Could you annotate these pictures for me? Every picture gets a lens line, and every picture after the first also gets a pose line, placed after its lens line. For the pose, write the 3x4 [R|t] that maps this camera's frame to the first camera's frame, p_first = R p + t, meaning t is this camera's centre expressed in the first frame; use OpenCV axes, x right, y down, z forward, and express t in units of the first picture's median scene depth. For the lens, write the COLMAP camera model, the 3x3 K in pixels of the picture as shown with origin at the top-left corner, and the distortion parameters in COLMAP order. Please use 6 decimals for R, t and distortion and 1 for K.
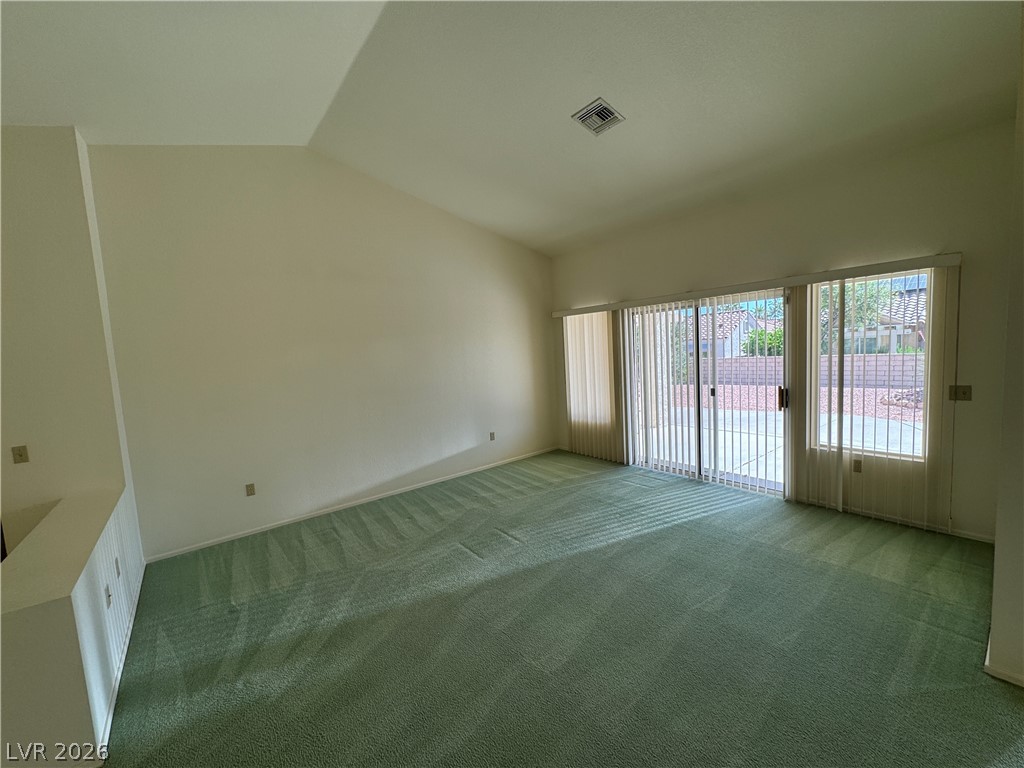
lens RADIAL K [[408.1, 0, 511.7], [0, 408.1, 385.7], [0, 0, 1]] dist [0.001155, -0.000104]
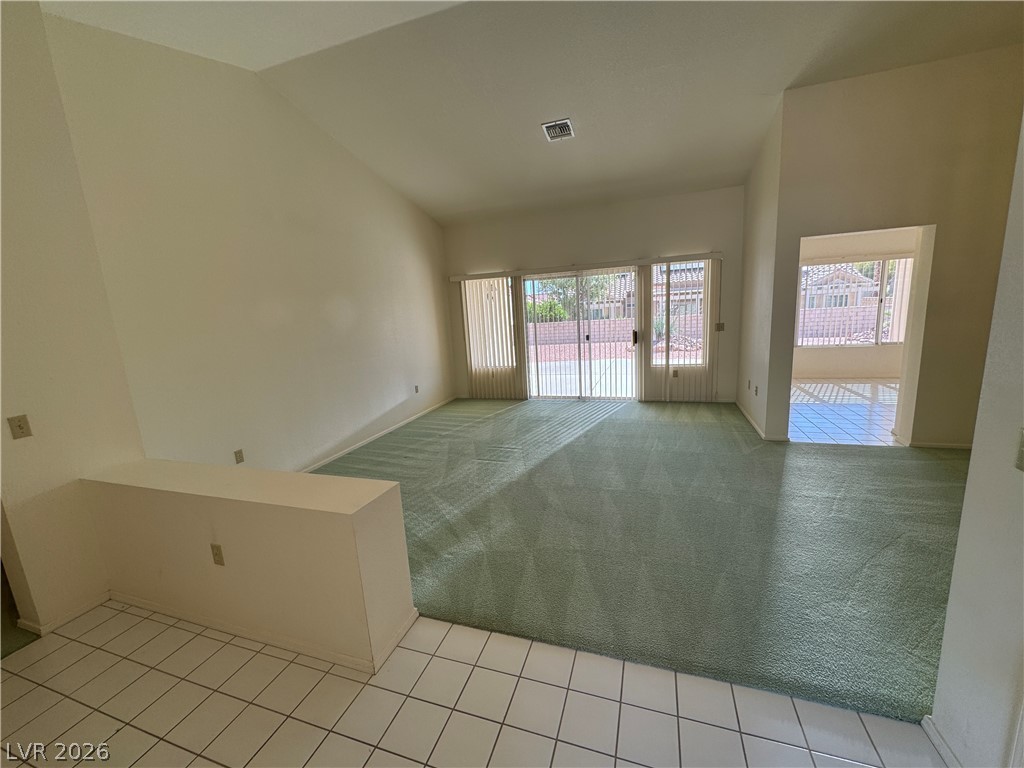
lens RADIAL K [[408.1, 0, 511.7], [0, 408.1, 385.7], [0, 0, 1]] dist [0.001155, -0.000104]
pose [[0.844749, -0.093025, 0.527015, -0.557148], [0.059839, 0.995020, 0.079719, 0.058696], [-0.531806, -0.035807, 0.846109, -0.079393]]
